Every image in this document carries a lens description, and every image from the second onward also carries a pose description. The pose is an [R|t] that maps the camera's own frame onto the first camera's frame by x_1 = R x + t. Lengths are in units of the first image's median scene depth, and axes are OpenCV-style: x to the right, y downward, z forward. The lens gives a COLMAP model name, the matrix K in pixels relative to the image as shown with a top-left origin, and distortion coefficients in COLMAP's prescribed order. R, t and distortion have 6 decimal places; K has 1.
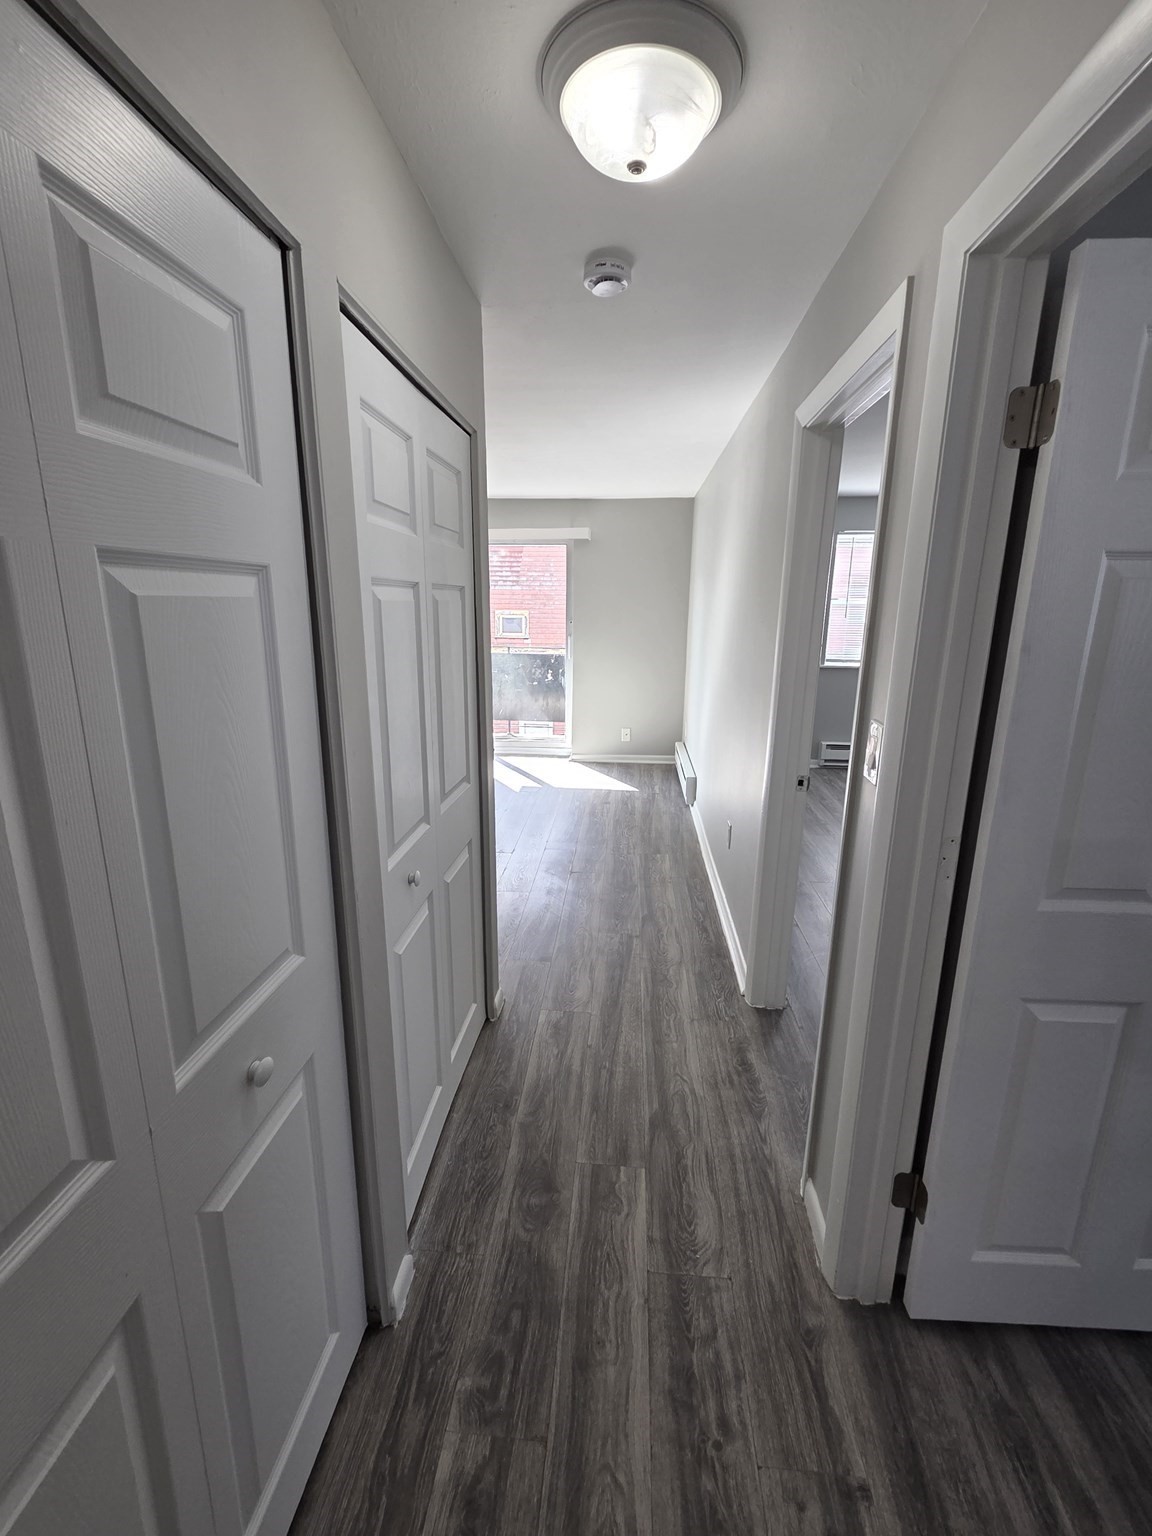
lens RADIAL K [[643.2, 0, 595.0], [0, 643.2, 746.0], [0, 0, 1]] dist [0.005471, -0.001826]
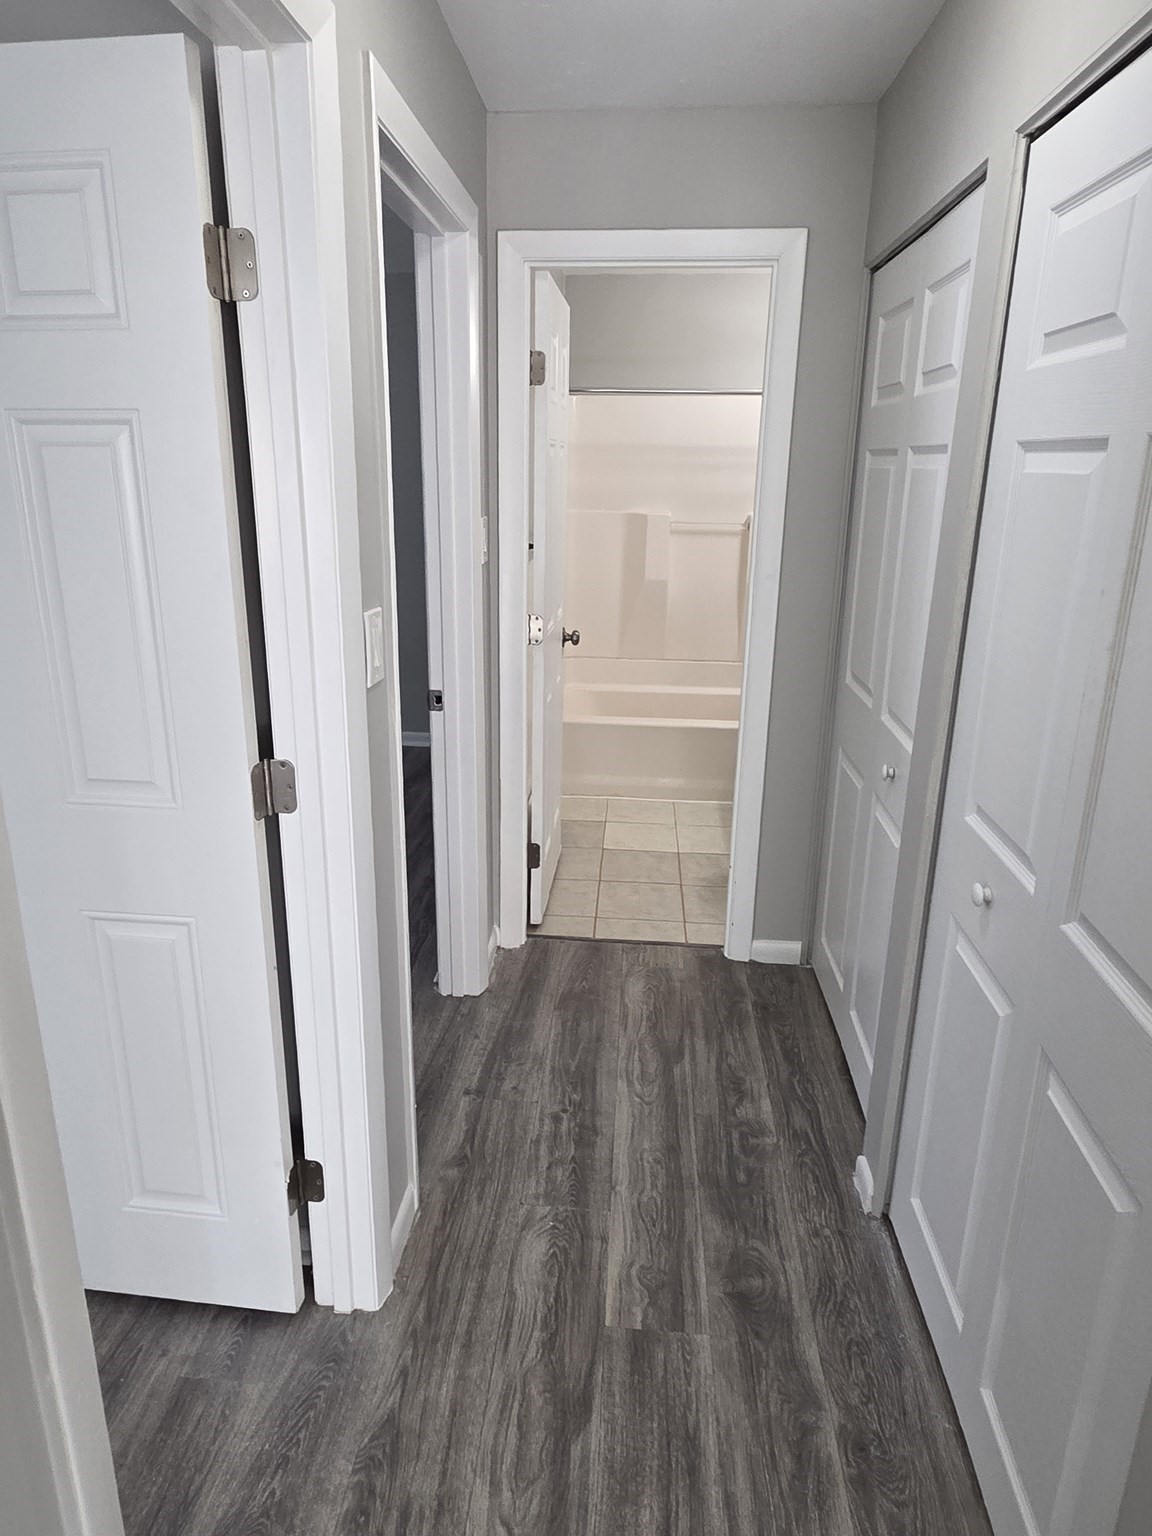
lens RADIAL K [[948.5, 0, 569.1], [0, 948.5, 758.0], [0, 0, 1]] dist [0.010934, -0.000568]
pose [[-0.999642, -0.023267, 0.013186, 0.128019], [-0.013558, 0.865905, 0.500025, -0.385996], [-0.023052, 0.499668, -0.865910, 1.731926]]
